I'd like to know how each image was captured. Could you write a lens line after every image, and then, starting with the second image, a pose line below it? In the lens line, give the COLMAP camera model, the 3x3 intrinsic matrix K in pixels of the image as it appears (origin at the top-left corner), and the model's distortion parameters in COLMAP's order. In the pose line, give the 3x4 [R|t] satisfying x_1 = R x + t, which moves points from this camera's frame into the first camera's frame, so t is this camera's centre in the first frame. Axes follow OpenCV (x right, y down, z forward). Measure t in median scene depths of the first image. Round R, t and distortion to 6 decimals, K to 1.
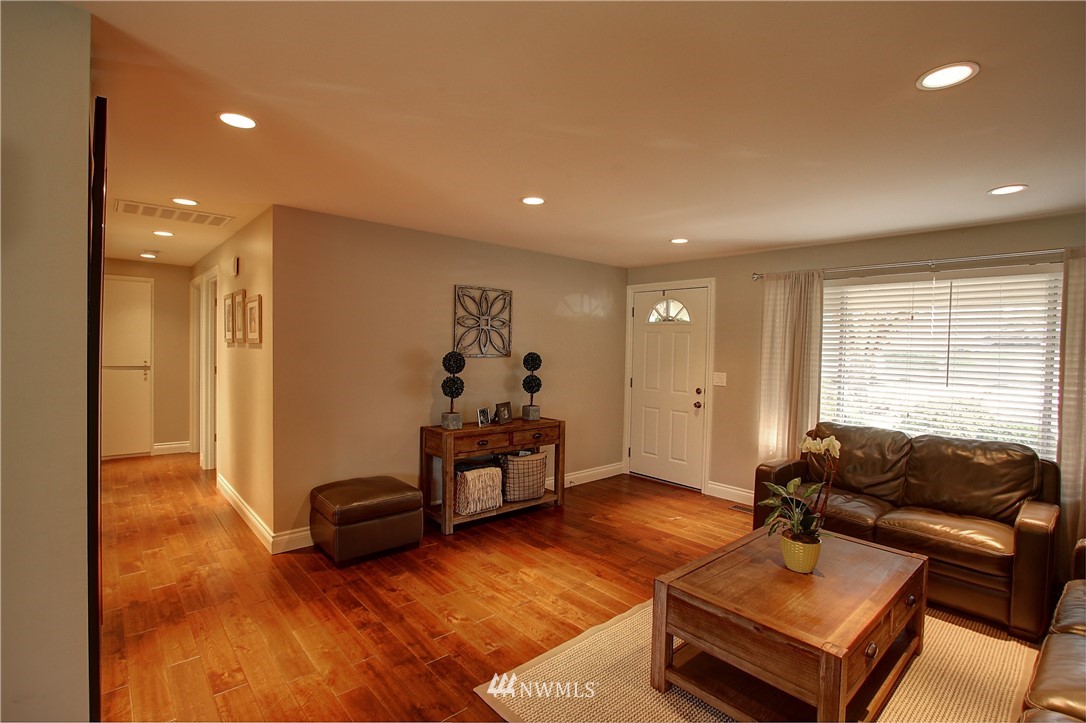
lens RADIAL K [[506.2, 0, 538.5], [0, 506.2, 358.9], [0, 0, 1]] dist [-0.016485, 0.000705]
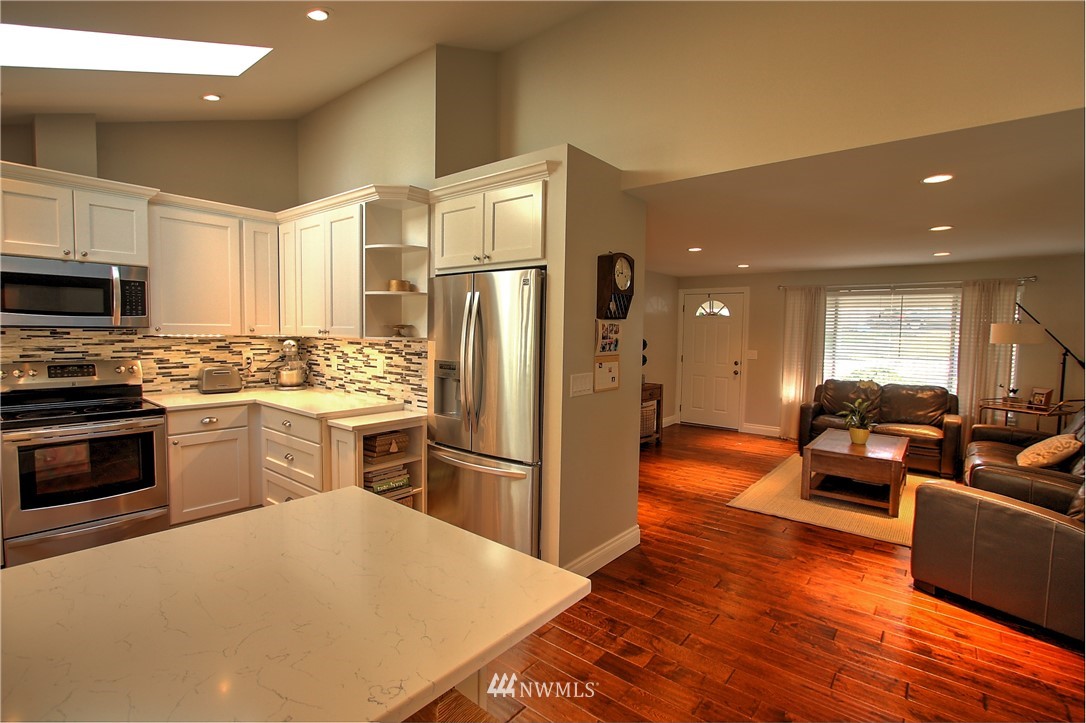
lens RADIAL K [[506.2, 0, 538.5], [0, 506.2, 358.9], [0, 0, 1]] dist [-0.016485, 0.000705]
pose [[0.986887, -0.016495, 0.160569, -0.758504], [0.010754, 0.999274, 0.036557, -0.014310], [-0.161055, -0.034351, 0.986347, -0.560616]]
